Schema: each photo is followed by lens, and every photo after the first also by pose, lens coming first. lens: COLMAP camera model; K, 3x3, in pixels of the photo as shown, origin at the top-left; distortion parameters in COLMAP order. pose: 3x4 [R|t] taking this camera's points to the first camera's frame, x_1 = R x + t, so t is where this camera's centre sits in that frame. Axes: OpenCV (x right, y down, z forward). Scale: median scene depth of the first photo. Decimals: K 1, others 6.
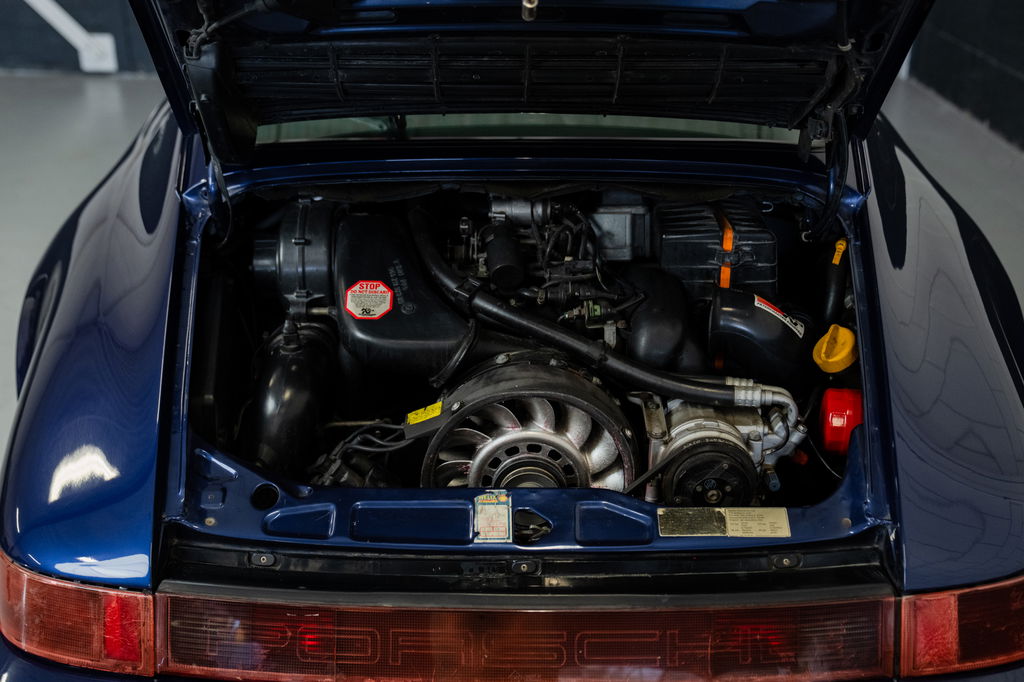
lens RADIAL K [[1399.2, 0, 511.5], [0, 1399.2, 340.9], [0, 0, 1]] dist [0.194246, 0.009747]
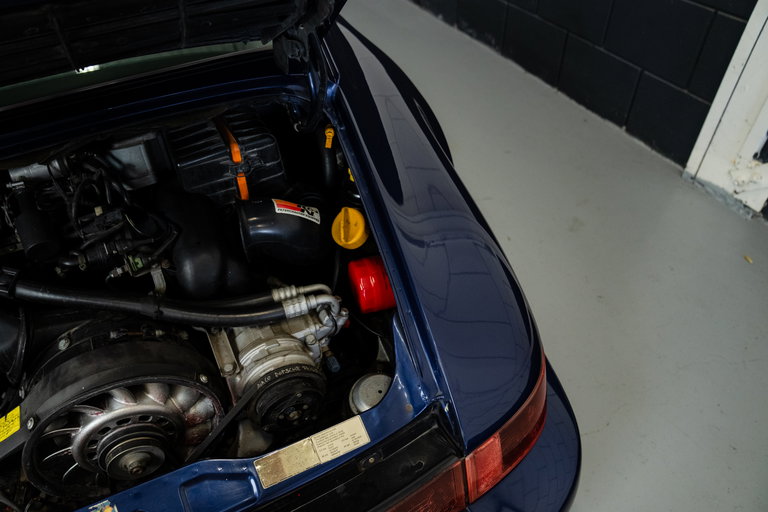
lens RADIAL K [[575.8, 0, 365.5], [0, 575.8, 253.5], [0, 0, 1]] dist [-0.158520, 0.123091]
pose [[0.906139, -0.314244, 0.283131, 0.097748], [0.197211, 0.906037, 0.374440, -0.152471], [-0.374192, -0.283458, 0.882967, 0.561157]]
